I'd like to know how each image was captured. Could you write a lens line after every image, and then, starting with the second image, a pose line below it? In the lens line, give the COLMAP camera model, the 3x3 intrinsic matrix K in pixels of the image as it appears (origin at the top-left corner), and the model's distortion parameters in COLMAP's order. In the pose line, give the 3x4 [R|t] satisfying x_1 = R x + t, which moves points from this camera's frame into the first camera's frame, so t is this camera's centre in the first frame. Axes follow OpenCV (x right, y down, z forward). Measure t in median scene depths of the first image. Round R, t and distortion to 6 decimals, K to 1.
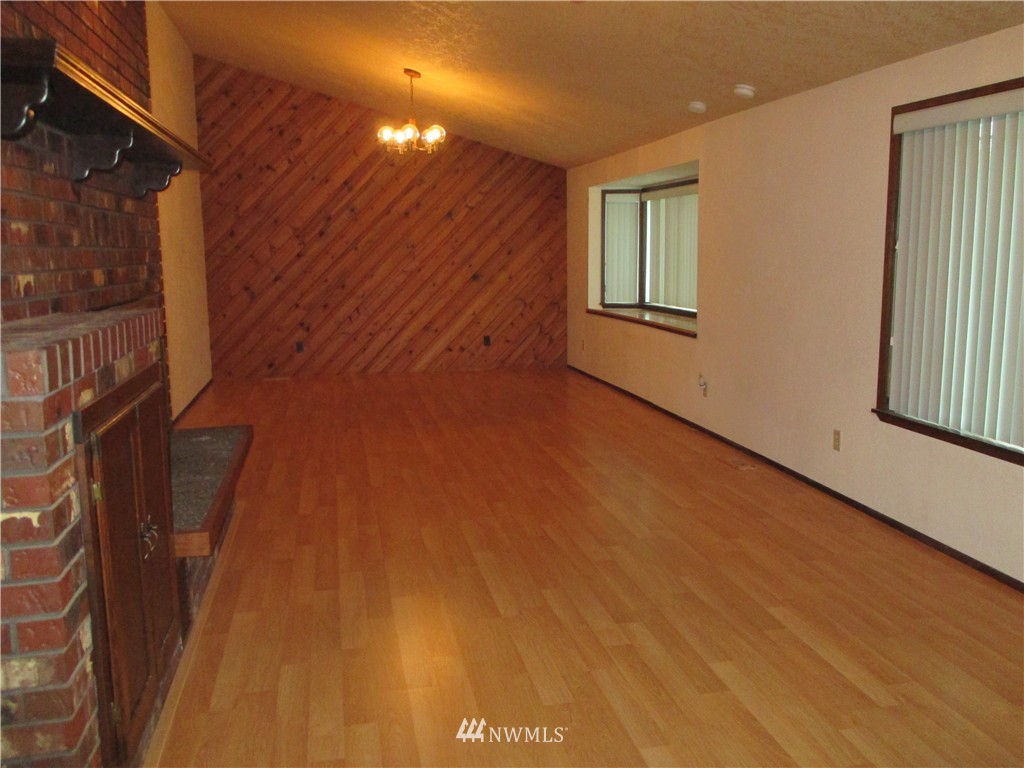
lens RADIAL K [[858.2, 0, 513.0], [0, 858.2, 381.4], [0, 0, 1]] dist [-0.050796, 0.020721]
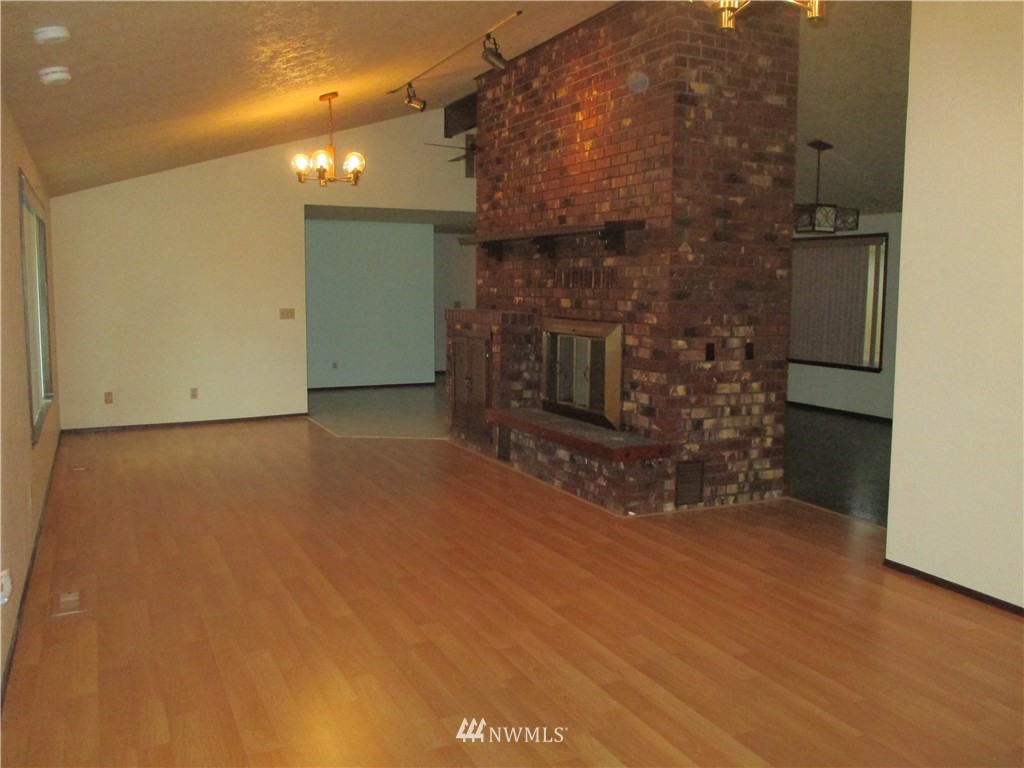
lens RADIAL K [[858.2, 0, 520.7], [0, 858.2, 386.3], [0, 0, 1]] dist [-0.050796, 0.020721]
pose [[-0.968904, 0.032877, -0.245244, 0.041921], [-0.035009, 0.962948, 0.267405, -0.168561], [0.244949, 0.267675, -0.931853, 1.041966]]
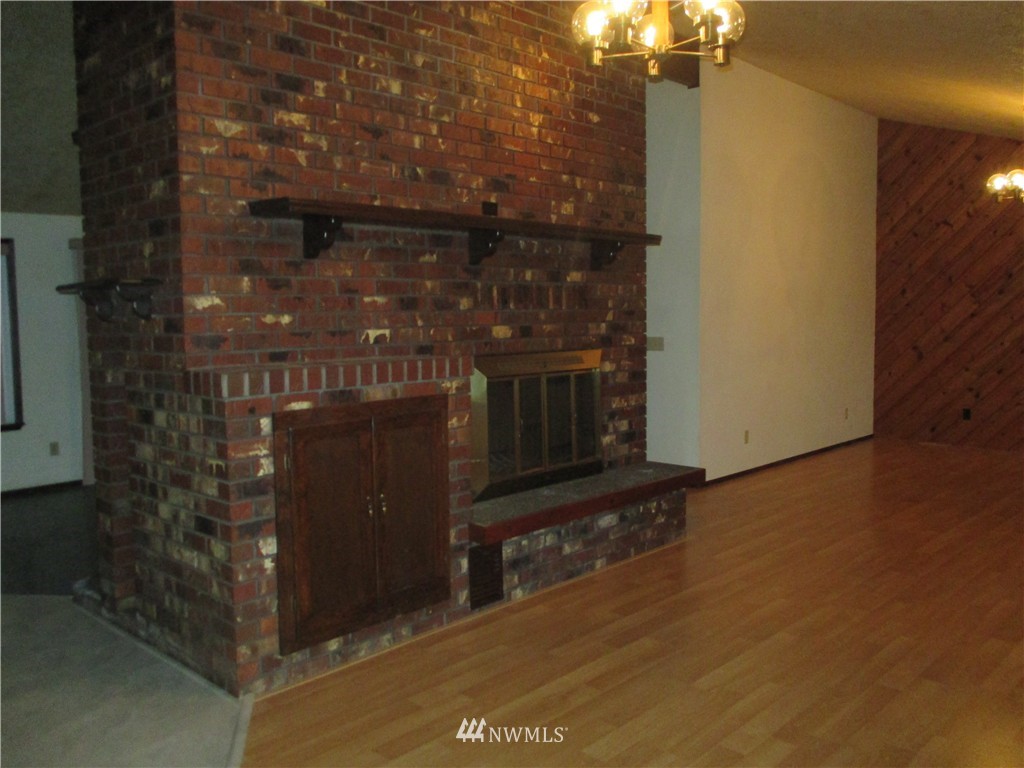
lens RADIAL K [[858.2, 0, 512.8], [0, 858.2, 376.9], [0, 0, 1]] dist [-0.050796, 0.020721]
pose [[0.557951, 0.073629, -0.826601, 0.241574], [-0.127504, 0.991835, 0.002283, -0.019984], [0.820021, 0.104121, 0.562783, 0.085718]]
